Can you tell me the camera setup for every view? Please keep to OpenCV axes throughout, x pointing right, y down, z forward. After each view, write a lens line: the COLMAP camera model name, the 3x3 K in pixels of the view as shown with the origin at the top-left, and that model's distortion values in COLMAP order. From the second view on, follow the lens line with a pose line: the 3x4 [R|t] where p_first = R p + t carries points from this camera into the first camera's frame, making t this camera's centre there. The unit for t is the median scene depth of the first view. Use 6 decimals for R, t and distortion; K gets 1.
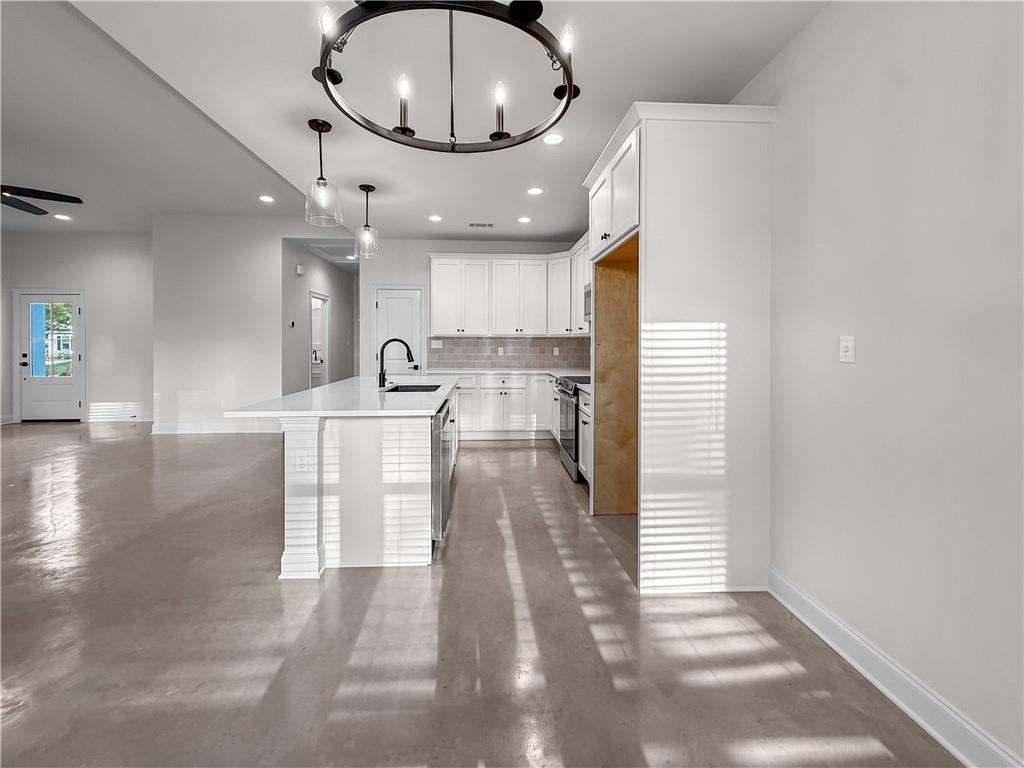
lens RADIAL K [[427.9, 0, 509.6], [0, 427.9, 344.4], [0, 0, 1]] dist [-0.001054, 0.001339]
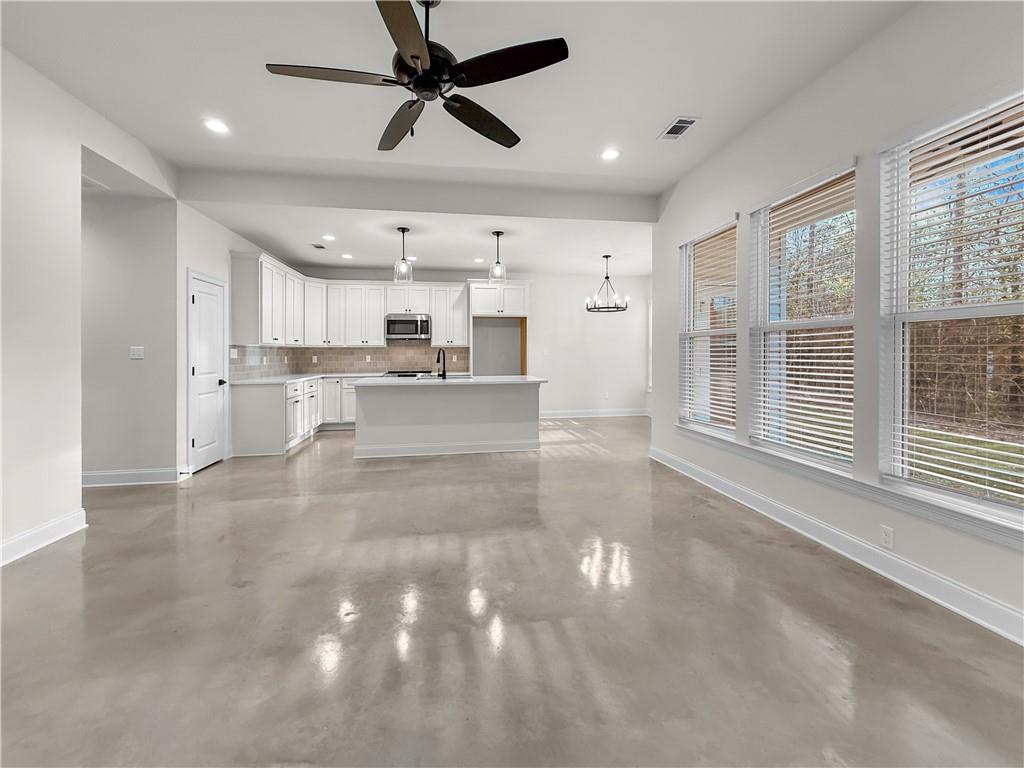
lens RADIAL K [[427.9, 0, 514.9], [0, 427.9, 356.7], [0, 0, 1]] dist [-0.001054, 0.001339]
pose [[-0.108724, -0.007894, 0.994041, -1.587002], [0.009808, 0.999911, 0.009014, 0.005849], [-0.994024, 0.010729, -0.108637, 0.785422]]
